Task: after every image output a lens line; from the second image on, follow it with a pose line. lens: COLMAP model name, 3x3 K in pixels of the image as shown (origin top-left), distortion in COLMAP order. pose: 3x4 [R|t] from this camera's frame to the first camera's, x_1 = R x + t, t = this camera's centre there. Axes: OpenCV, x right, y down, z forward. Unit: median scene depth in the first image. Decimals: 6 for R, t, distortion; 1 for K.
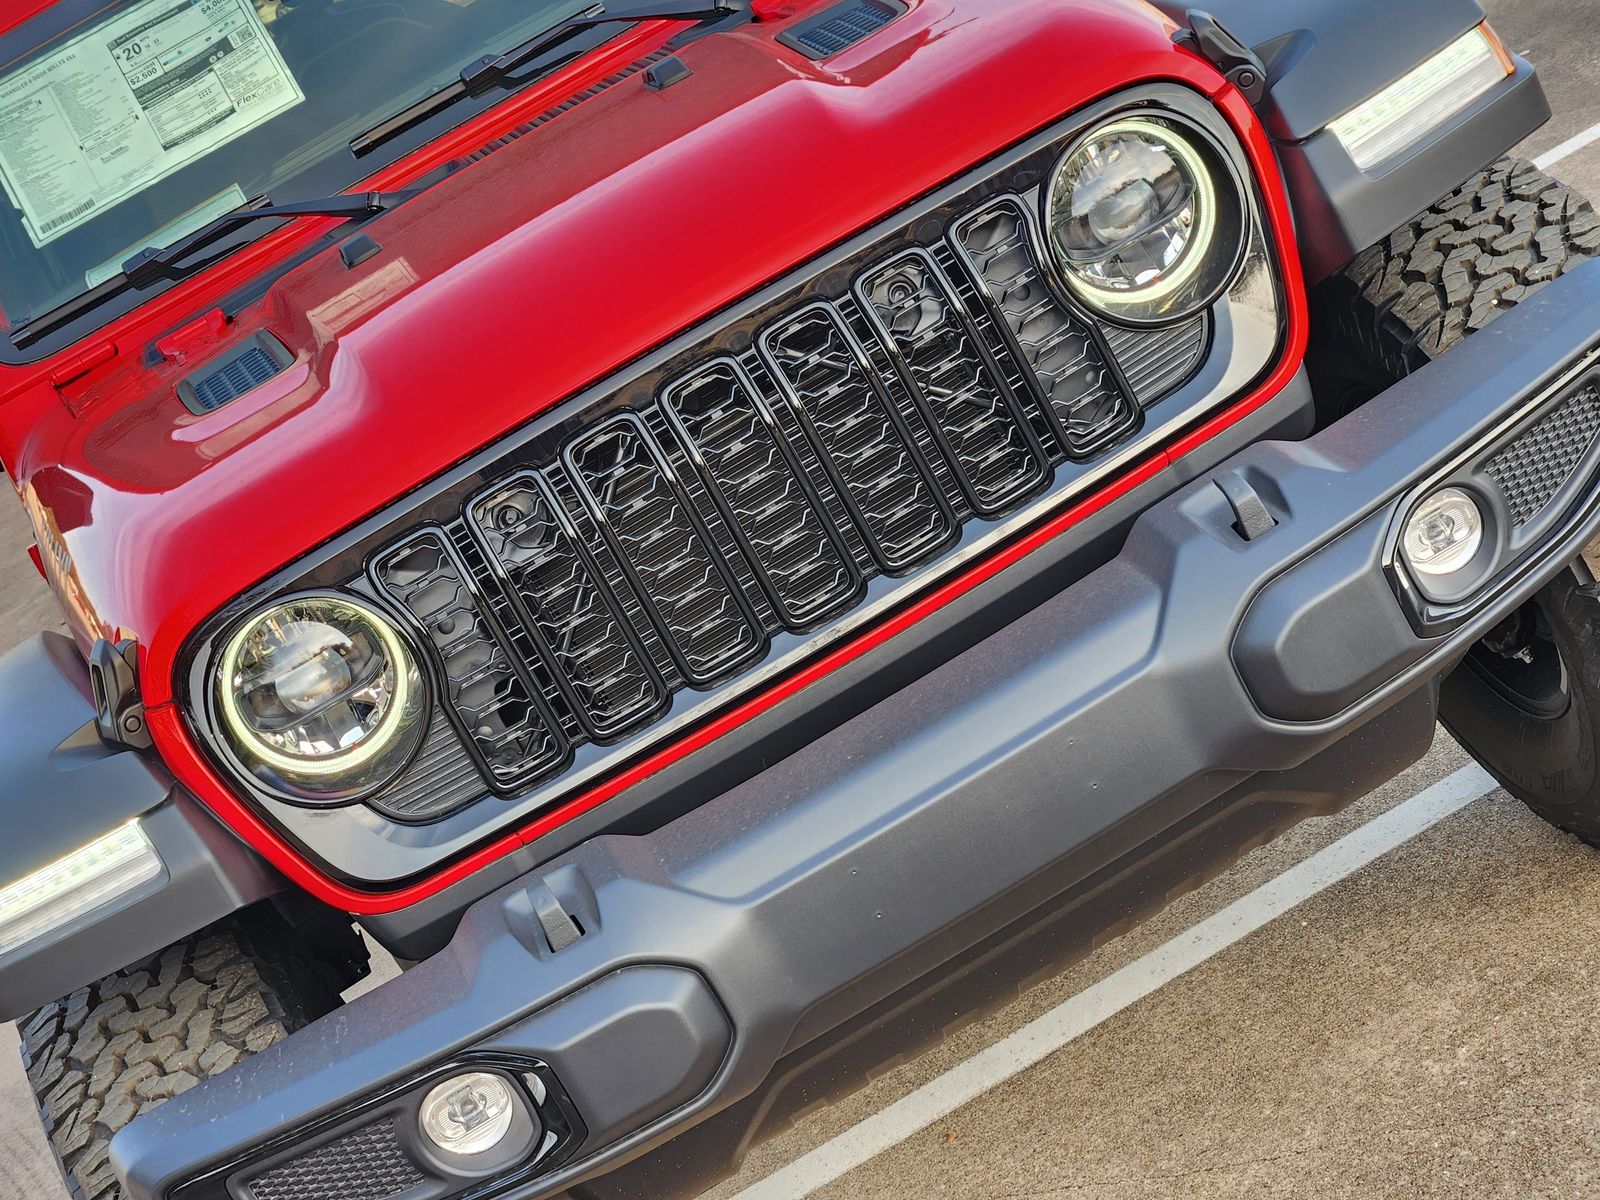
lens RADIAL K [[3057.3, 0, 773.9], [0, 3057.3, 598.1], [0, 0, 1]] dist [0.090554, -0.044063]
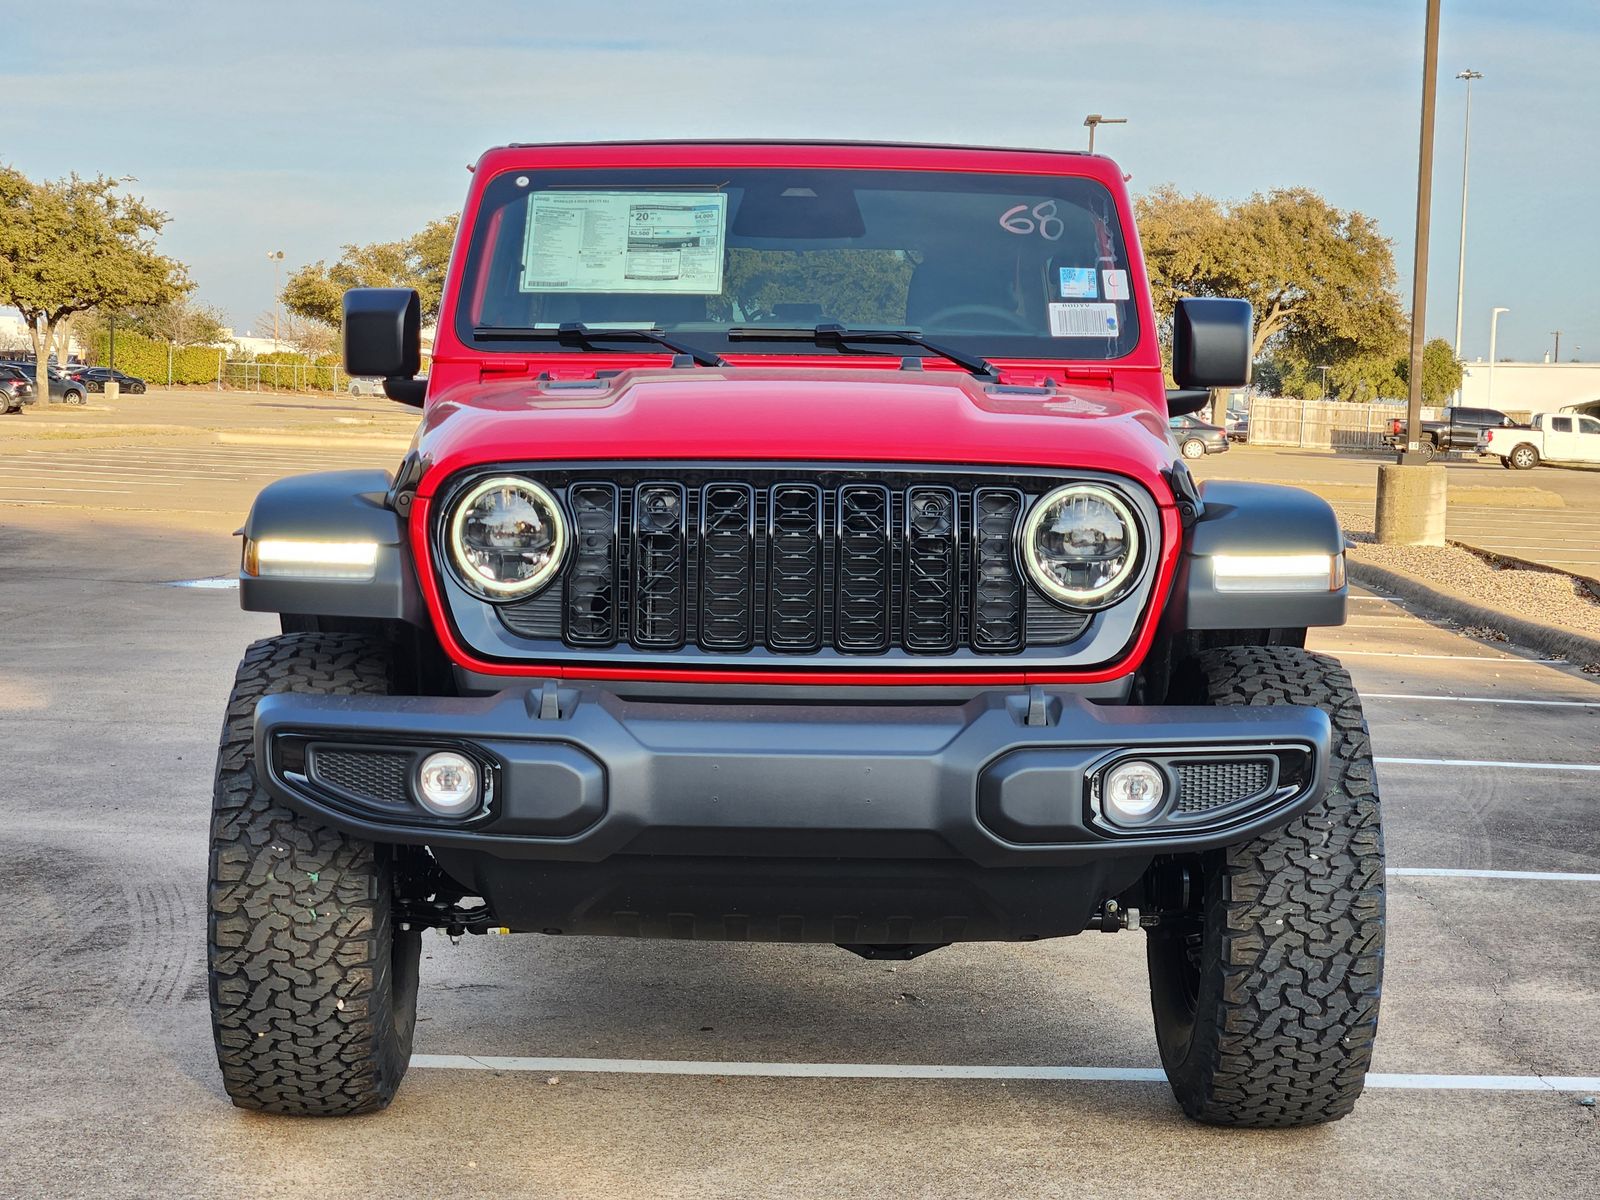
lens RADIAL K [[3063.0, 0, 800.0], [0, 3063.0, 600.0], [0, 0, 1]] dist [-0.022060, -0.000800]
pose [[0.854207, 0.495215, -0.158404, 0.266198], [-0.515011, 0.847718, -0.127033, 0.187280], [0.071373, 0.190092, 0.979168, -0.609036]]
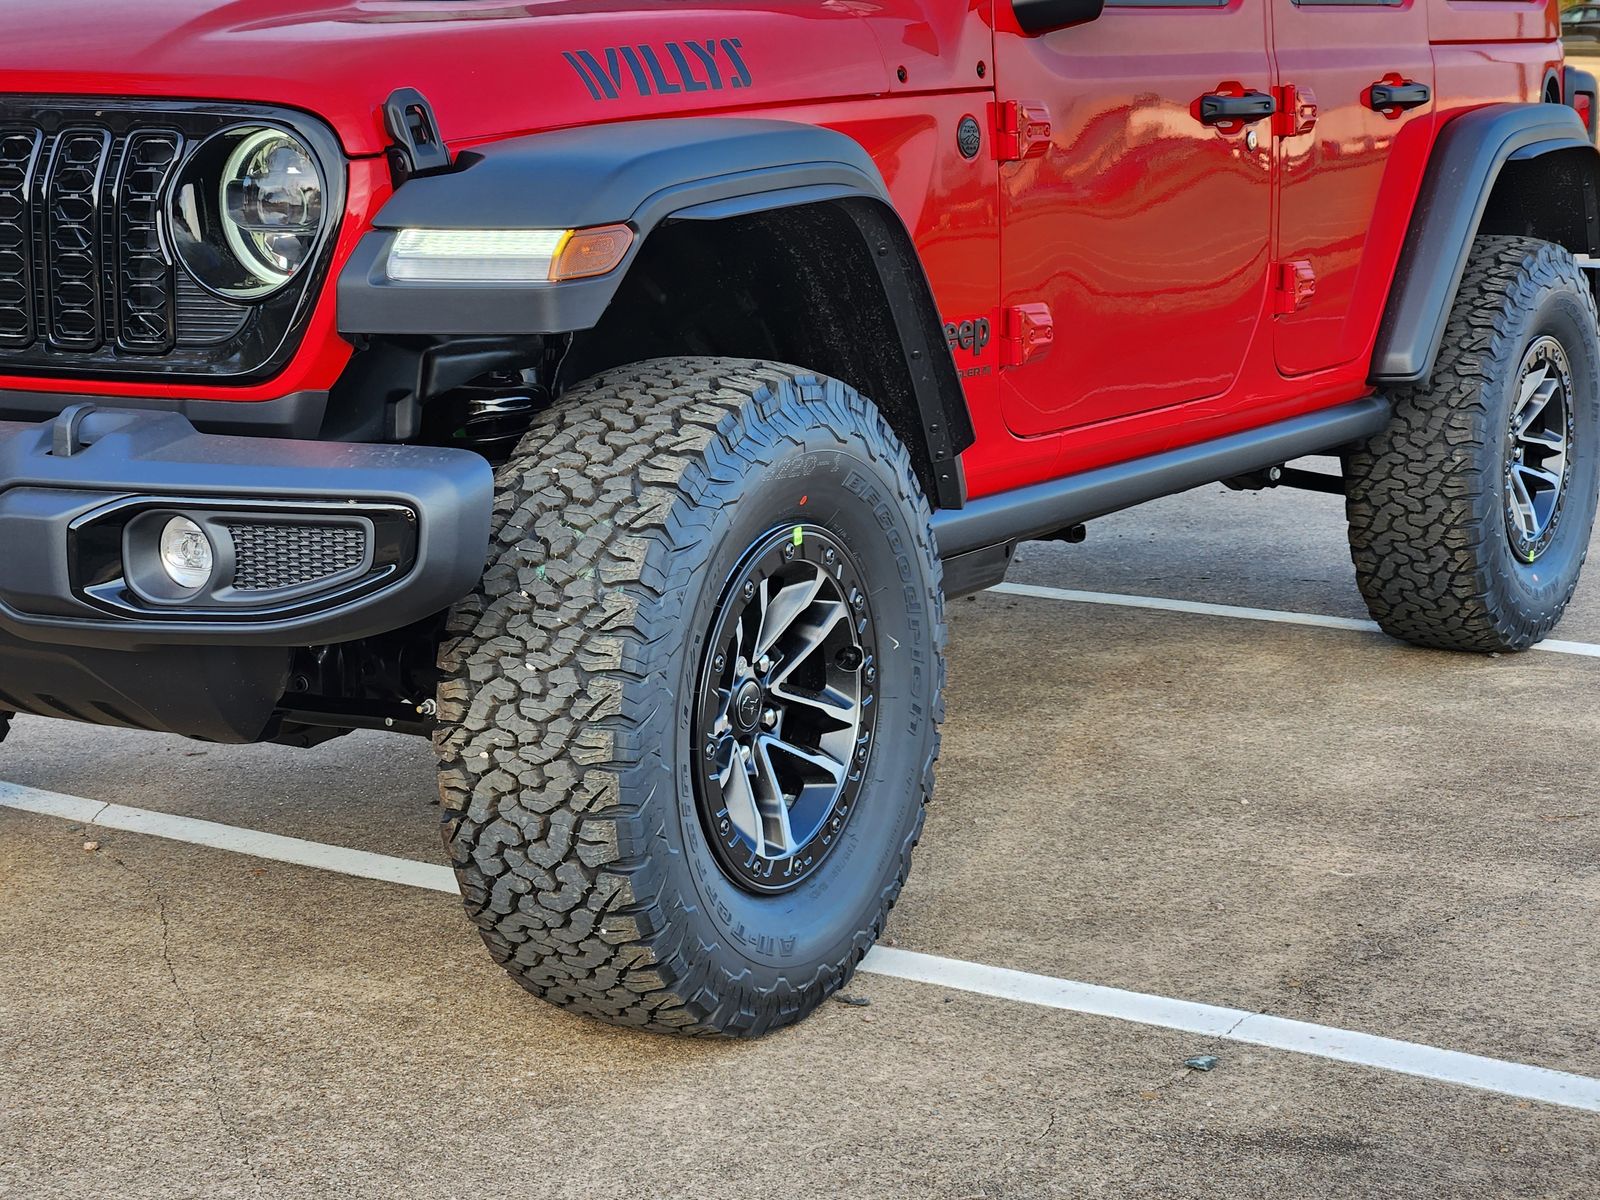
lens RADIAL K [[3114.6, 0, 755.4], [0, 3114.6, 653.5], [0, 0, 1]] dist [-0.566956, 6.528744]
pose [[0.625444, 0.580505, -0.521377, 0.965873], [-0.516659, 0.808841, 0.280786, -0.422767], [0.584708, 0.093758, 0.805808, 0.175283]]
